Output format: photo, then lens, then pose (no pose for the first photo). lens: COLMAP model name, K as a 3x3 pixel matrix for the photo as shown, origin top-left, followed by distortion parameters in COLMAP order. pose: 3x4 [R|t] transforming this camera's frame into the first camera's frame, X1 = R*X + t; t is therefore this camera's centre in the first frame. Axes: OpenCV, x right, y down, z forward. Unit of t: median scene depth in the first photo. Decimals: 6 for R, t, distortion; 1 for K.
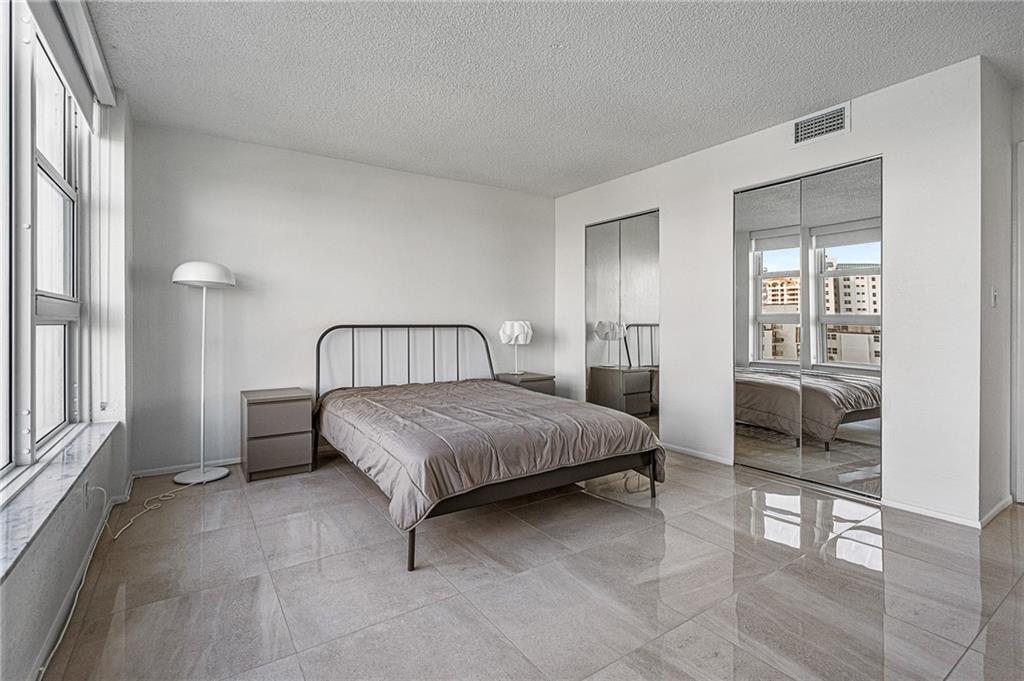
lens RADIAL K [[481.6, 0, 506.1], [0, 481.6, 337.7], [0, 0, 1]] dist [0.001557, 0.000346]
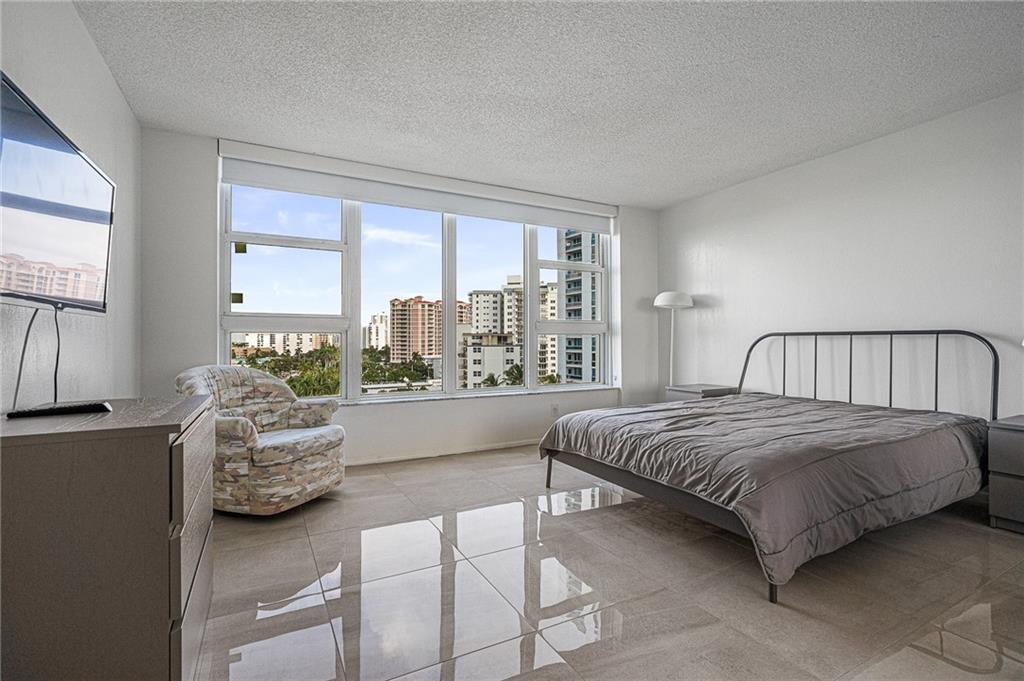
lens RADIAL K [[462.0, 0, 512.0], [0, 462.0, 340.5], [0, 0, 1]] dist [-0.001810, -0.000134]
pose [[-0.098141, 0.004005, -0.995164, 1.072210], [-0.014961, 0.999873, 0.005500, -0.010369], [0.995060, 0.015429, -0.098069, 0.817689]]
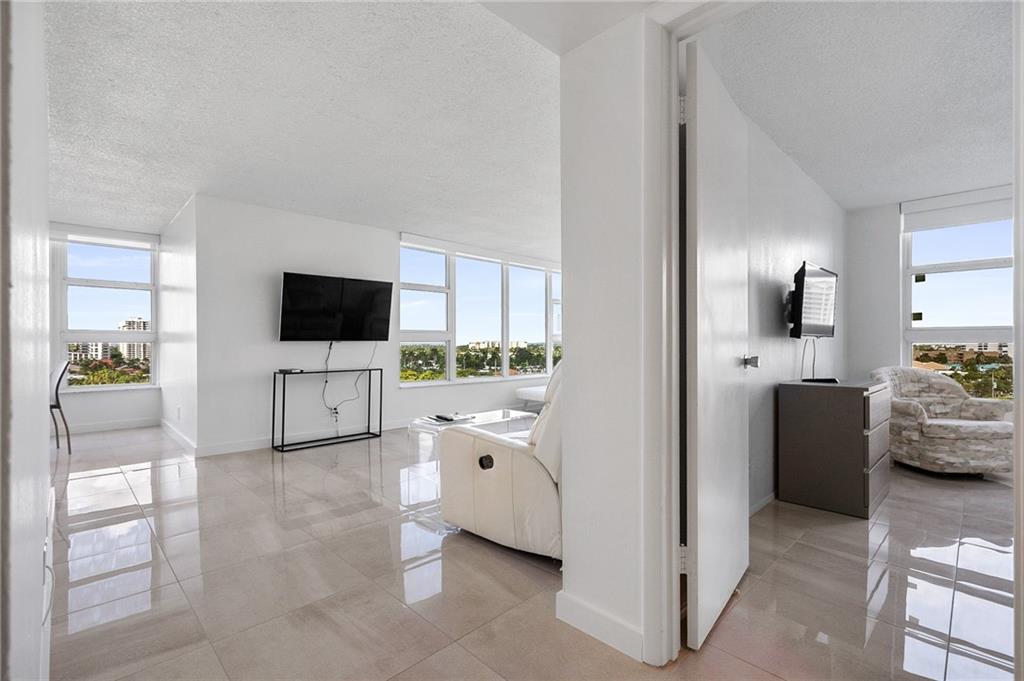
lens RADIAL K [[478.1, 0, 512.0], [0, 478.1, 340.5], [0, 0, 1]] dist [0.000008, 0.000410]
pose [[-0.981476, 0.004603, -0.191528, 1.940568], [0.002459, 0.999932, 0.011435, -0.062217], [0.191568, 0.010752, -0.981420, 1.624049]]
